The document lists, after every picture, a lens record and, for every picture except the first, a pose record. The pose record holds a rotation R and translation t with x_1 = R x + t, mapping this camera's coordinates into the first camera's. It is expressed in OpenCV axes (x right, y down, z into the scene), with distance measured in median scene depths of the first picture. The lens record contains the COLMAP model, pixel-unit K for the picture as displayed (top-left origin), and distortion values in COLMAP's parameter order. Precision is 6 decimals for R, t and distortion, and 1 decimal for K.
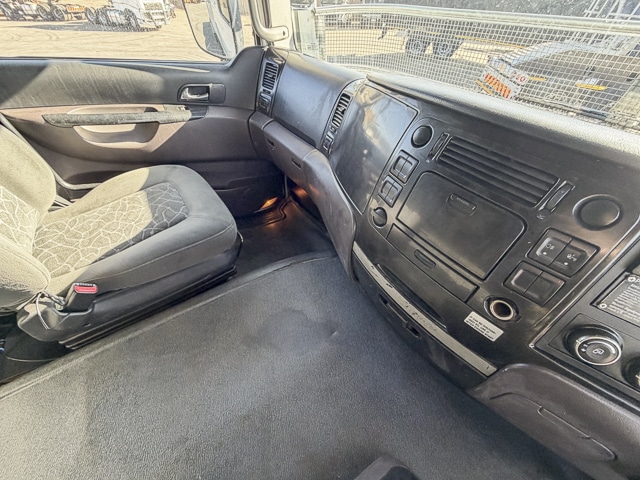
lens RADIAL K [[256.2, 0, 320.0], [0, 256.2, 240.0], [0, 0, 1]] dist [-0.001169, 0.000528]
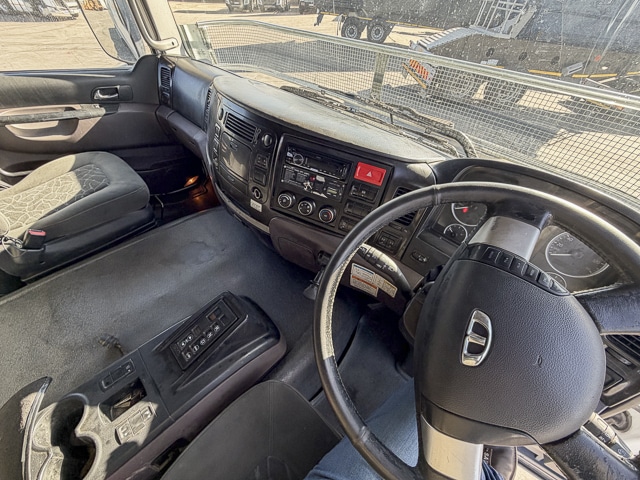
lens RADIAL K [[256.2, 0, 320.0], [0, 256.2, 240.0], [0, 0, 1]] dist [-0.001169, 0.000528]
pose [[0.985876, -0.118779, 0.118070, 0.343592], [0.114183, 0.992441, 0.044980, 0.227100], [-0.122521, -0.030863, 0.991986, -0.442558]]
